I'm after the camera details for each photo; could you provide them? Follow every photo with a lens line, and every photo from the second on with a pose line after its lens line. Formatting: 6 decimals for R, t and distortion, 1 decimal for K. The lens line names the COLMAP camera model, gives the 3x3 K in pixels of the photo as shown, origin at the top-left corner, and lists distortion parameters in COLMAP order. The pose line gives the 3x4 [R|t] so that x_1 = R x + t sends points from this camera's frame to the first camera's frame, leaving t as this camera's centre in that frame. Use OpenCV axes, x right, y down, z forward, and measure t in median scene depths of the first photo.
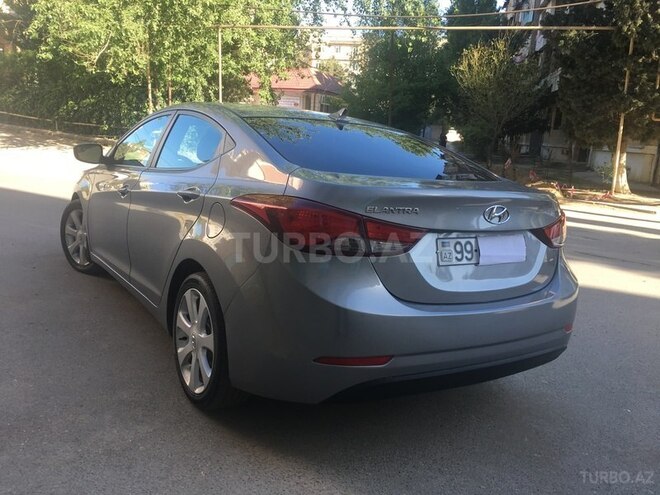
lens RADIAL K [[566.5, 0, 327.8], [0, 566.5, 247.0], [0, 0, 1]] dist [0.037415, -0.038405]
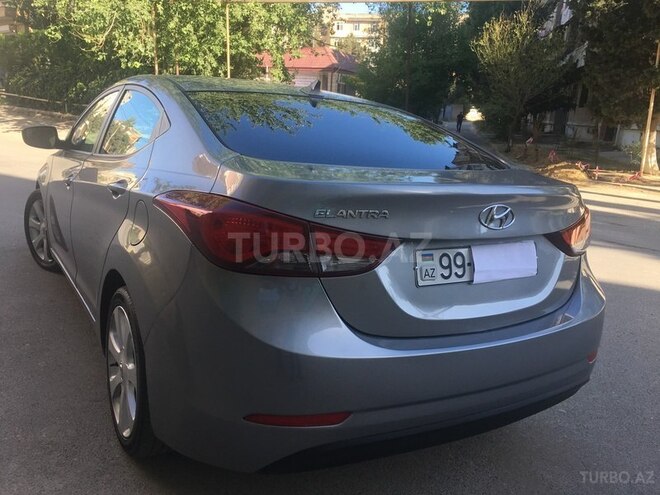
lens RADIAL K [[566.5, 0, 329.5], [0, 566.5, 248.5], [0, 0, 1]] dist [0.037415, -0.038405]
pose [[0.999458, -0.001192, -0.032898, 0.014667], [0.002353, 0.999375, 0.035268, -0.006206], [0.032835, -0.035326, 0.998836, 0.034932]]
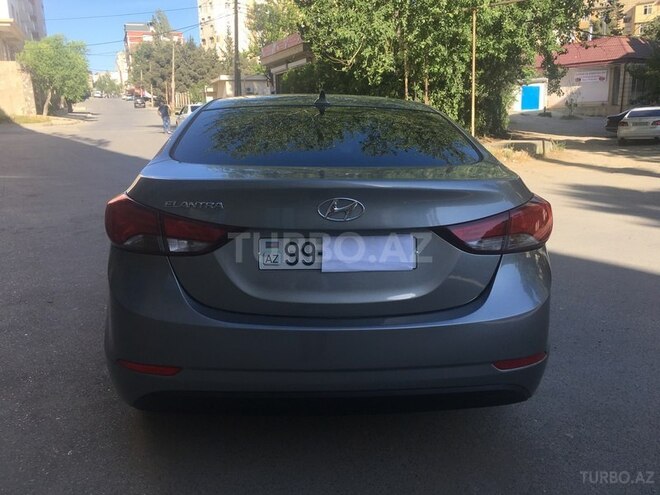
lens RADIAL K [[566.5, 0, 326.5], [0, 566.5, 247.2], [0, 0, 1]] dist [0.037415, -0.038405]
pose [[0.862892, 0.027337, -0.504649, 0.100856], [-0.018289, 0.999571, 0.022875, -0.003186], [0.505058, -0.010509, 0.863022, 0.044080]]
